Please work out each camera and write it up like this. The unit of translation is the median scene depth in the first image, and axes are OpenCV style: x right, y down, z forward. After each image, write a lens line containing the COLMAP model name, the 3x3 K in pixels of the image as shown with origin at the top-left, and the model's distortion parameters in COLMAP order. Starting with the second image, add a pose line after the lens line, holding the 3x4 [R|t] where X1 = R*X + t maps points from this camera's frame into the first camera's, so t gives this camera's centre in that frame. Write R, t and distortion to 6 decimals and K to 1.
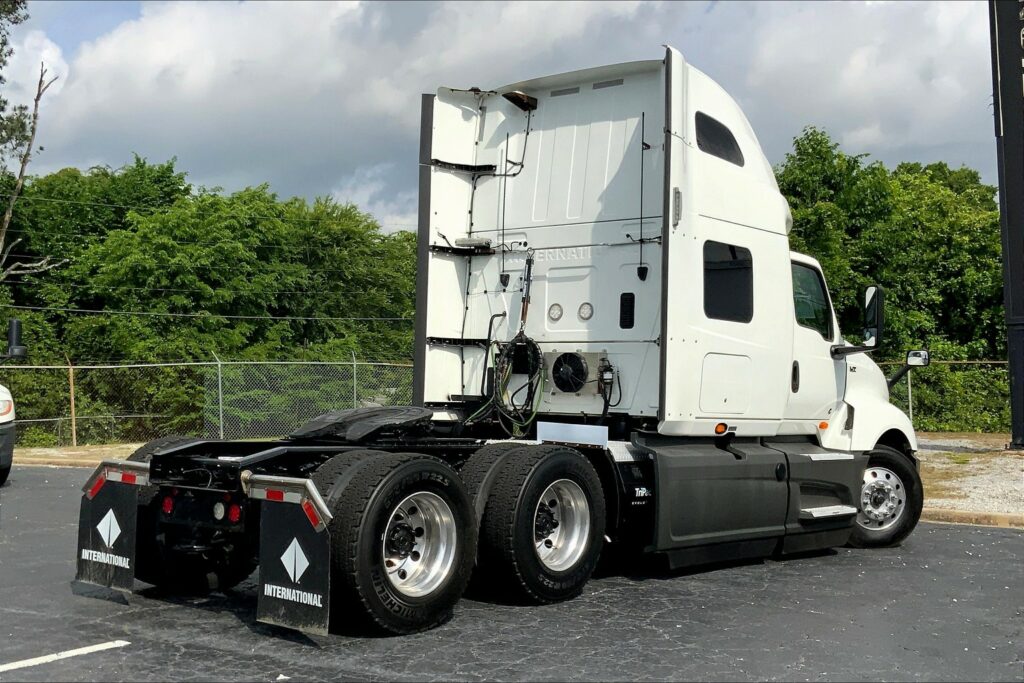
lens RADIAL K [[1244.4, 0, 508.7], [0, 1244.4, 350.6], [0, 0, 1]] dist [0.008521, 0.000000]
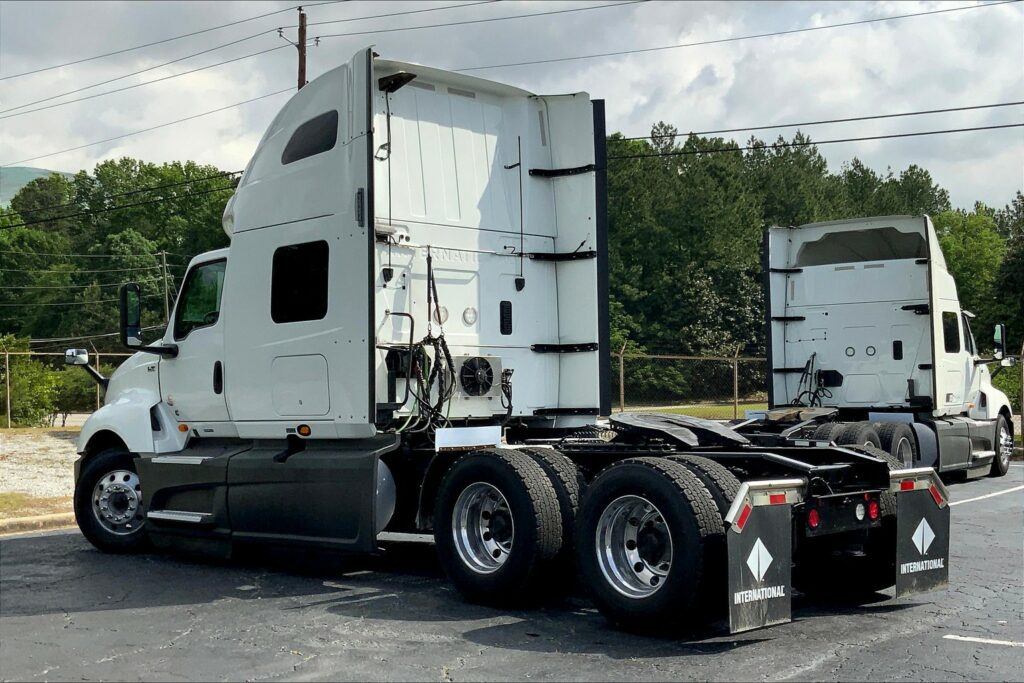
lens RADIAL K [[1336.5, 0, 506.9], [0, 1336.5, 344.4], [0, 0, 1]] dist [-0.003374, 0.000000]
pose [[0.116691, 0.013640, 0.993075, -0.437592], [-0.018311, 0.999765, -0.011580, 0.001584], [-0.992999, -0.016833, 0.116913, 0.364881]]
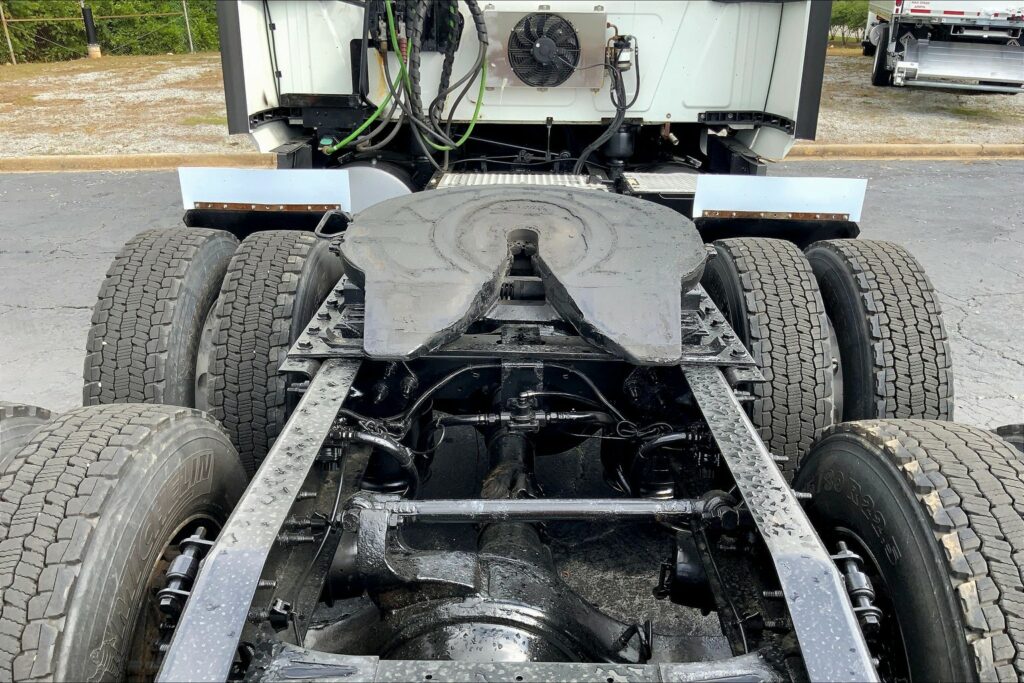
lens RADIAL K [[854.3, 0, 509.8], [0, 854.3, 345.6], [0, 0, 1]] dist [0.024138, -0.057772]
pose [[0.770503, -0.244331, 0.588751, -0.098451], [-0.014423, 0.916704, 0.399307, -0.006323], [-0.637273, -0.316159, 0.702799, 0.295938]]
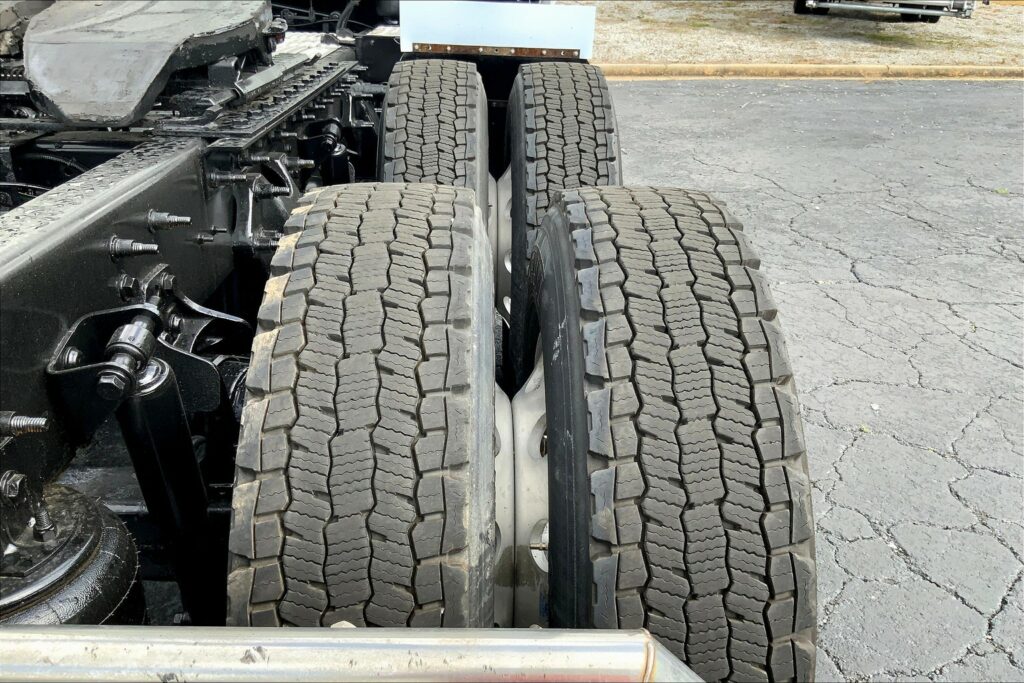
lens RADIAL K [[854.3, 0, 505.3], [0, 854.3, 334.2], [0, 0, 1]] dist [0.024138, -0.057772]
pose [[0.745805, -0.273445, 0.607456, -0.062299], [-0.026351, 0.899048, 0.437056, 0.011979], [-0.665643, -0.341966, 0.663309, 0.278256]]
